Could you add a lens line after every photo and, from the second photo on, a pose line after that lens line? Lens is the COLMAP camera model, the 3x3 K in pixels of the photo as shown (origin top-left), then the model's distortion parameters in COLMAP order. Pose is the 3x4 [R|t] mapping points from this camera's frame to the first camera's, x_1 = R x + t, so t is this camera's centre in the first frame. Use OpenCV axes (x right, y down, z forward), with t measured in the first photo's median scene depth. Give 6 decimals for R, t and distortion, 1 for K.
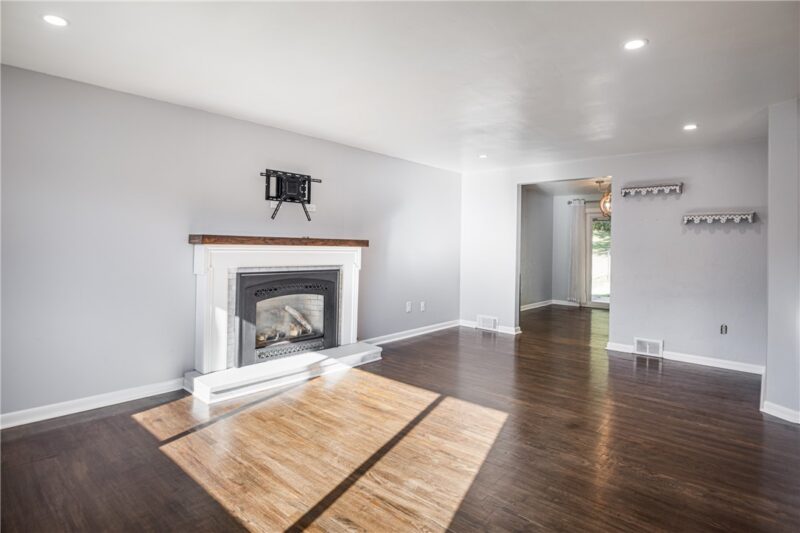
lens RADIAL K [[432.7, 0, 378.3], [0, 432.7, 238.9], [0, 0, 1]] dist [-0.019429, 0.000164]
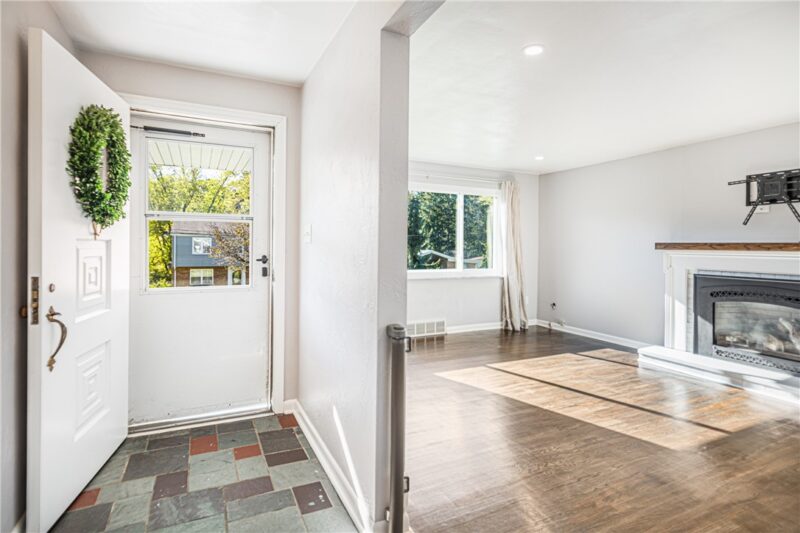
lens RADIAL K [[409.9, 0, 411.5], [0, 409.9, 244.6], [0, 0, 1]] dist [0.015080, -0.000592]
pose [[-0.341917, -0.027648, -0.939323, 0.970881], [-0.006203, 0.999612, -0.027165, 0.032739], [0.939710, -0.003462, -0.341956, 0.630073]]
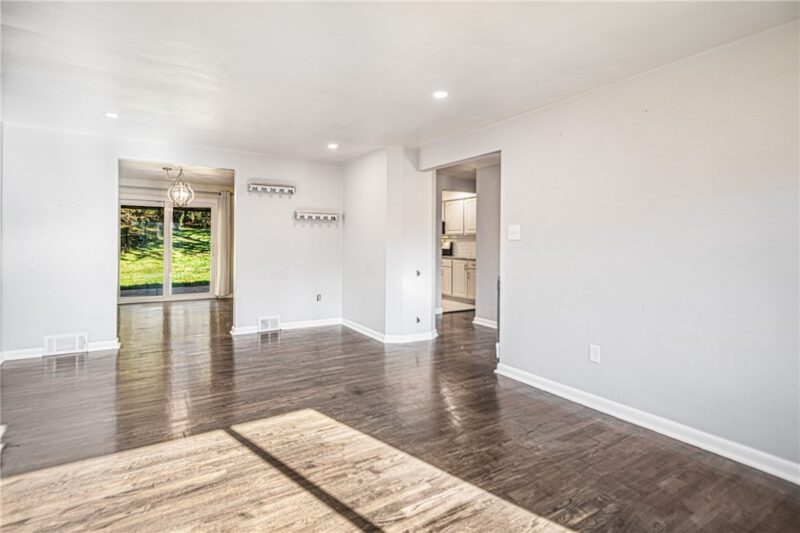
lens RADIAL K [[409.9, 0, 411.5], [0, 409.9, 244.6], [0, 0, 1]] dist [0.015080, -0.000592]
pose [[0.237414, -0.023772, 0.971118, -0.436919], [-0.014877, 0.999494, 0.028104, 0.001860], [-0.971295, -0.021120, 0.236940, 0.451765]]
